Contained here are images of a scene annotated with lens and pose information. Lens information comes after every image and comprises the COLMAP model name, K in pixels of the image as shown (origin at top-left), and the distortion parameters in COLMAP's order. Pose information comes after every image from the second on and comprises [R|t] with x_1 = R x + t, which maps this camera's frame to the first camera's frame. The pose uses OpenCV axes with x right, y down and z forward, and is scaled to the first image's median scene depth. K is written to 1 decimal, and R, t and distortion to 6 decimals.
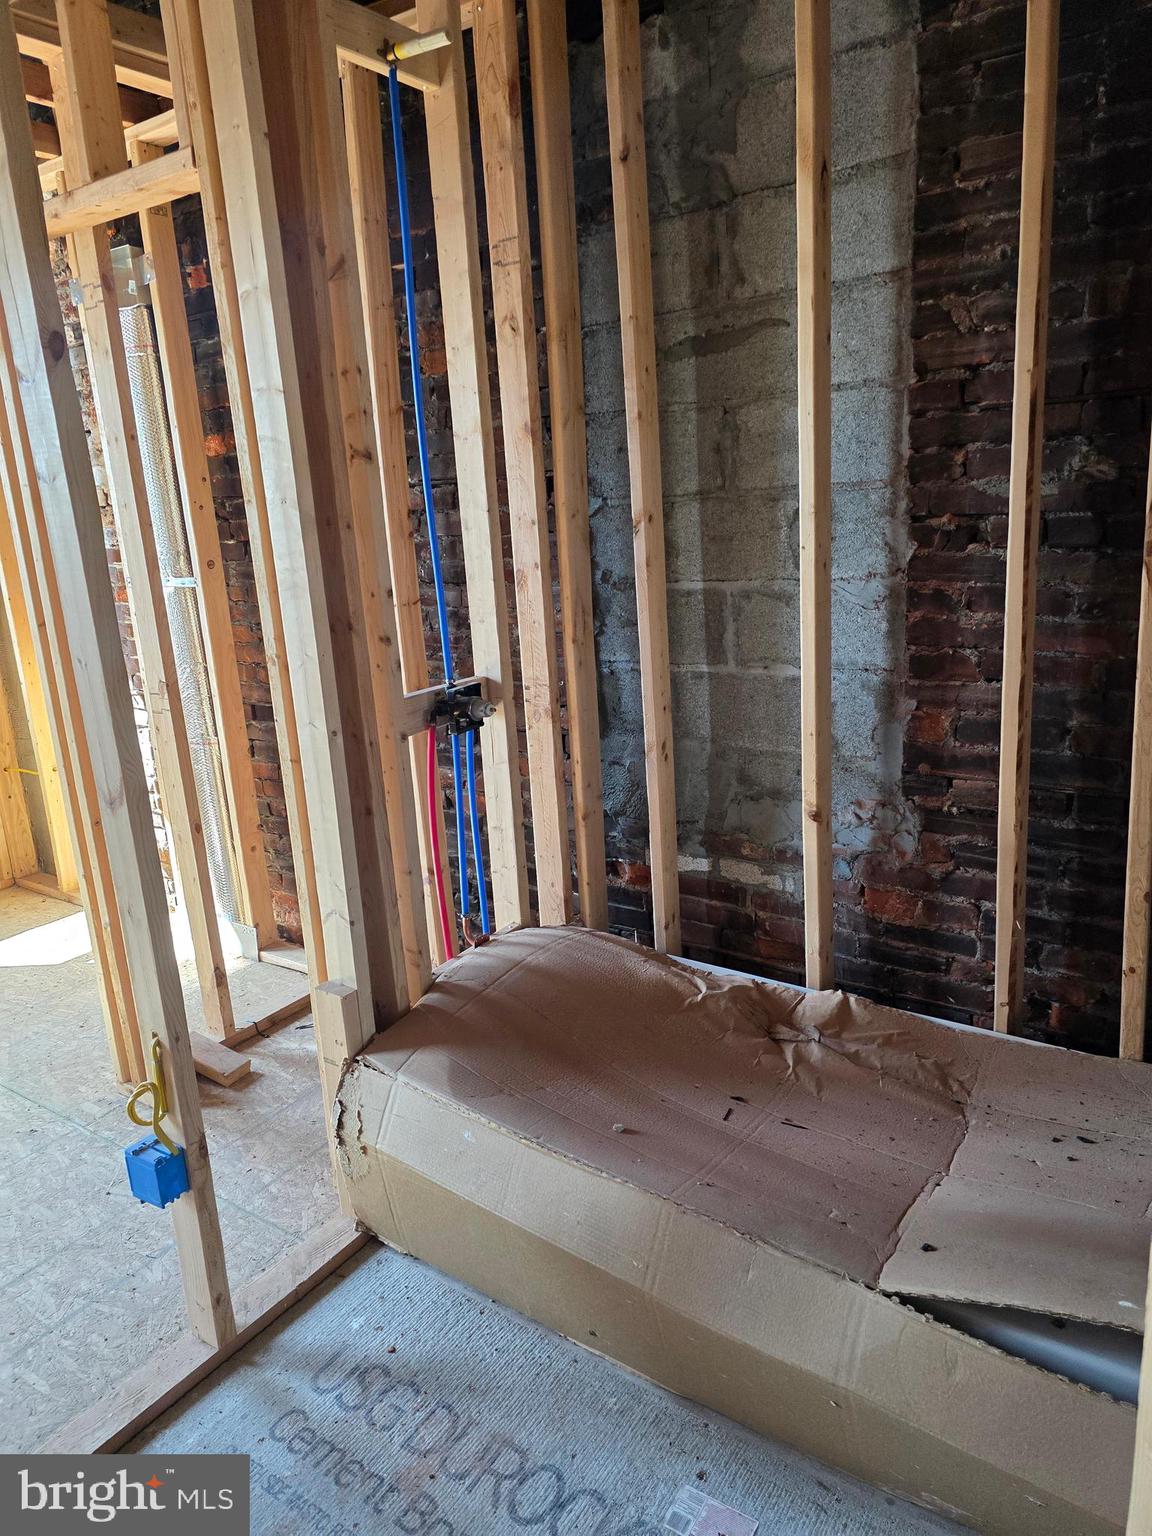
lens RADIAL K [[1018.5, 0, 593.7], [0, 1018.5, 740.8], [0, 0, 1]] dist [0.085851, -0.080831]
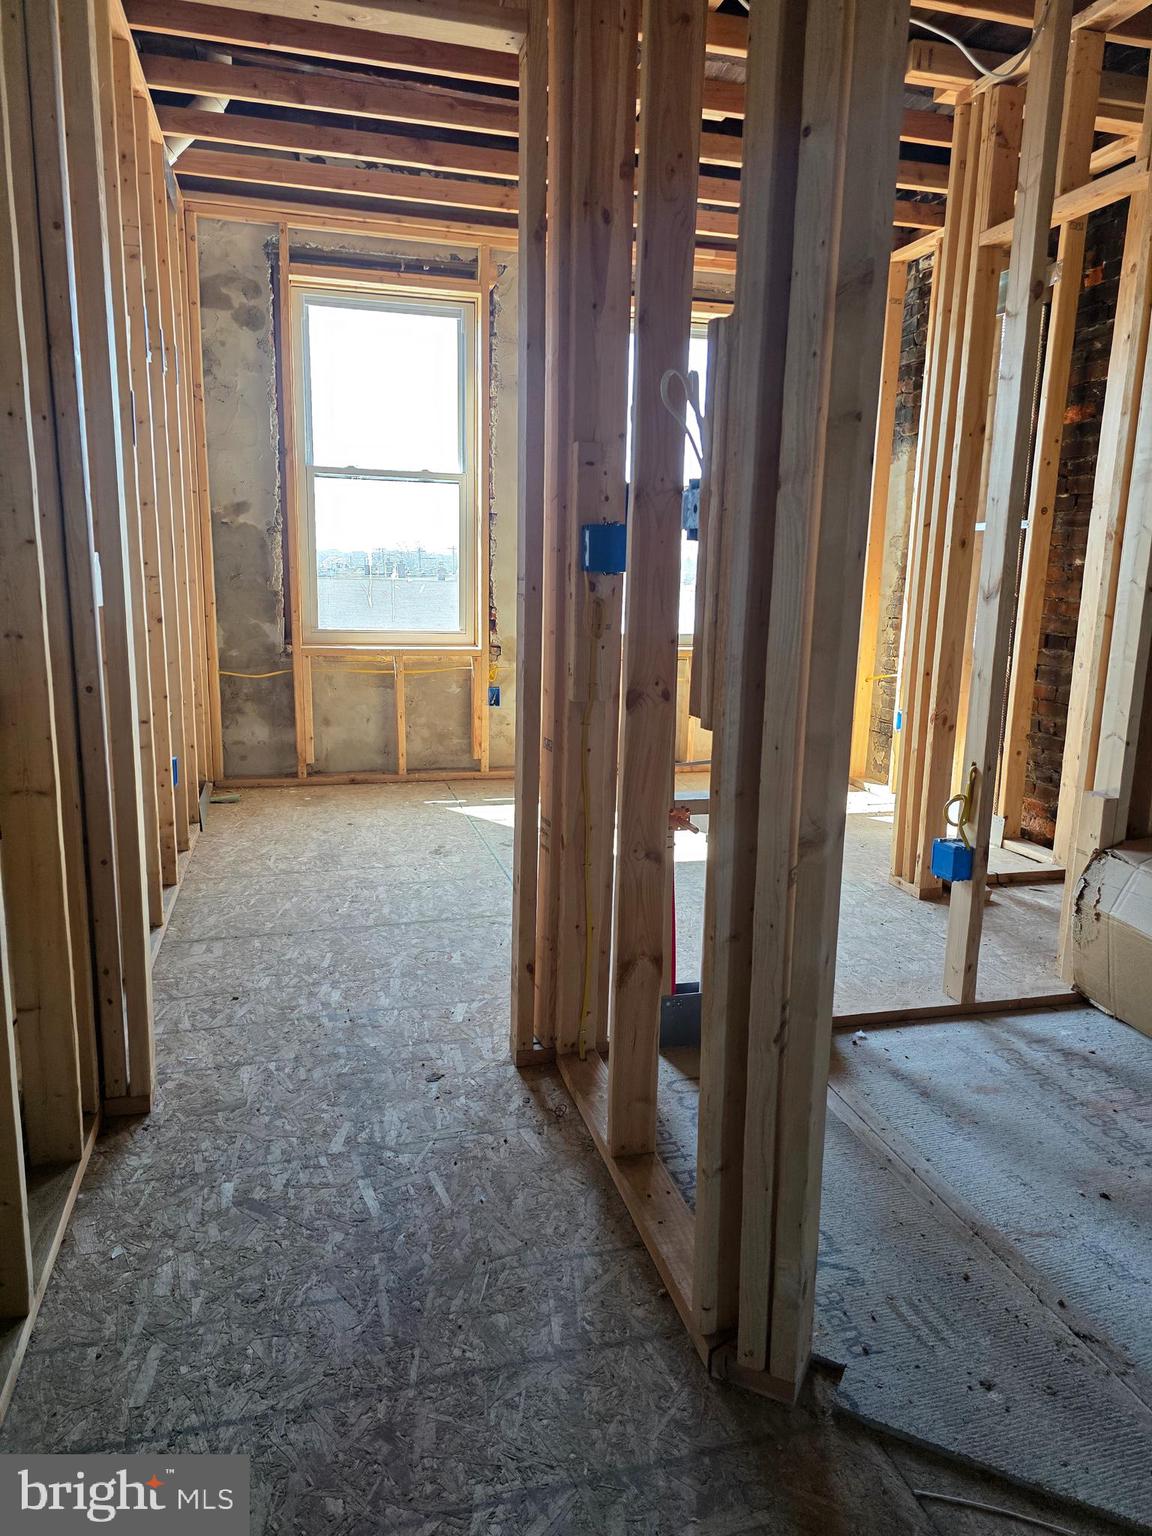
lens RADIAL K [[1015.6, 0, 568.0], [0, 1015.6, 750.4], [0, 0, 1]] dist [0.081556, -0.074282]
pose [[0.747096, 0.192707, -0.636169, 0.054079], [-0.216142, 0.975473, 0.041658, 0.241756], [0.628594, 0.106380, 0.770424, -0.364143]]
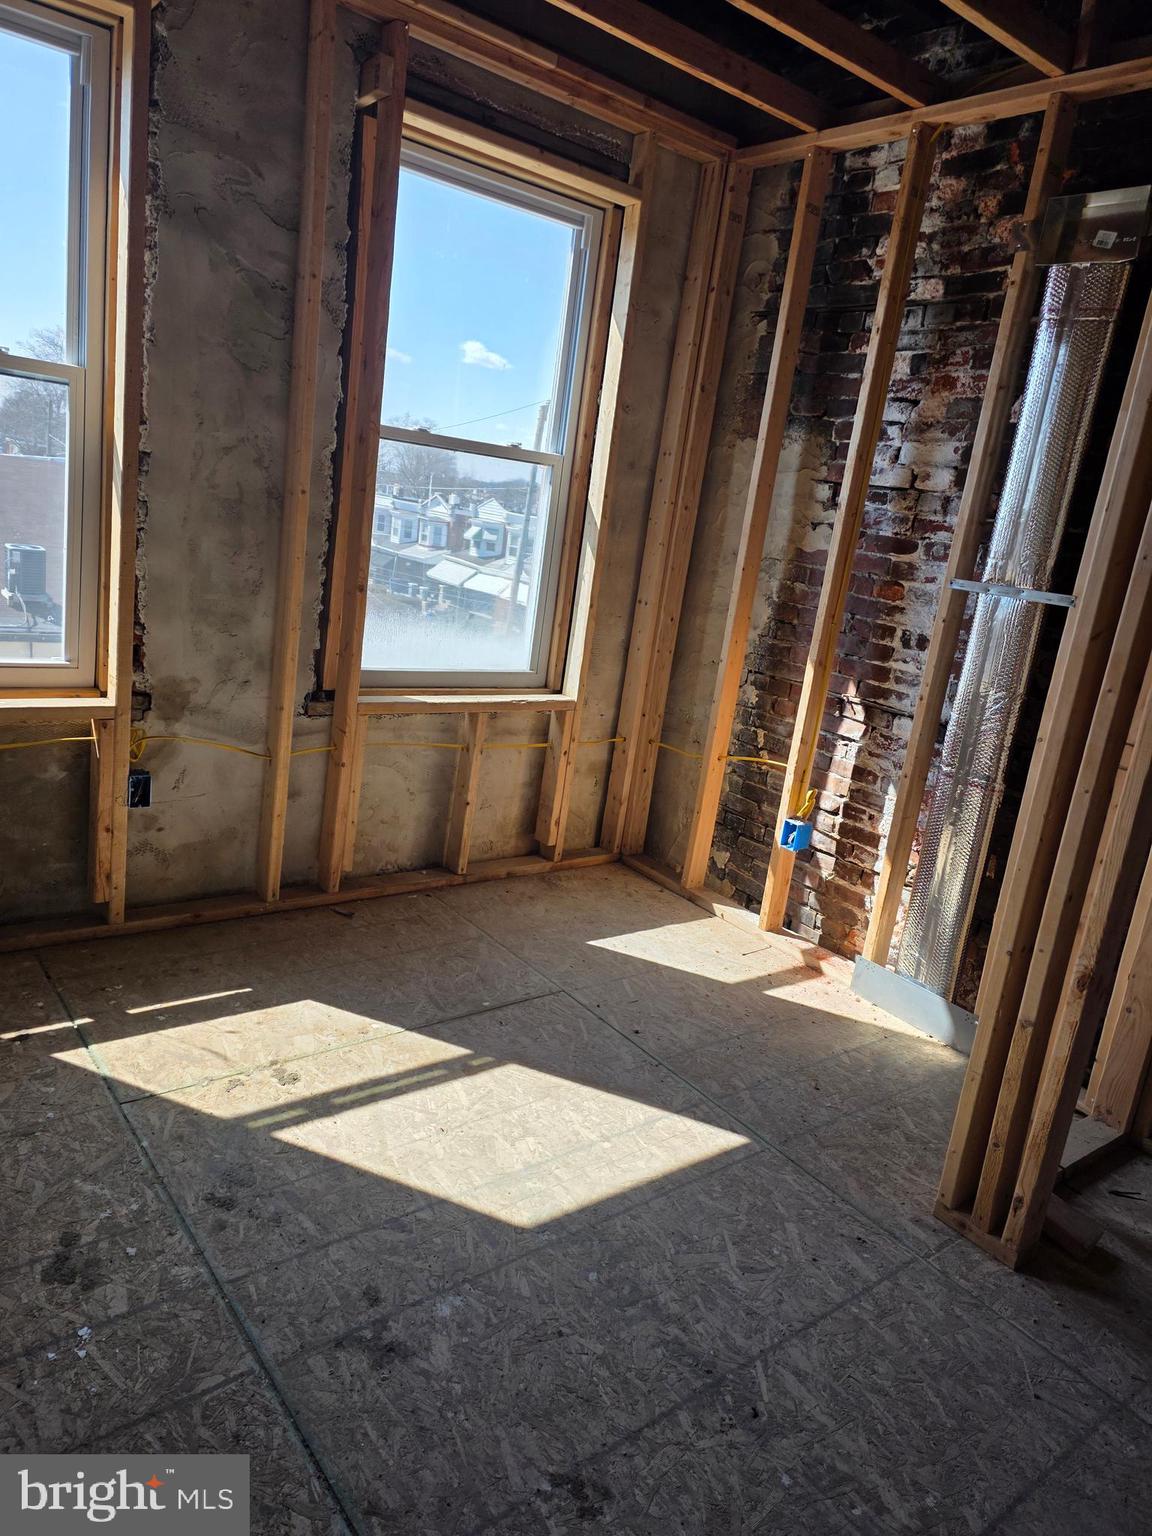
lens RADIAL K [[1012.5, 0, 580.9], [0, 1012.5, 741.3], [0, 0, 1]] dist [0.077089, -0.063122]
pose [[0.935766, 0.248410, -0.250269, -0.708625], [-0.251740, 0.967605, 0.019151, 0.046264], [0.246919, 0.045082, 0.967987, 0.171559]]
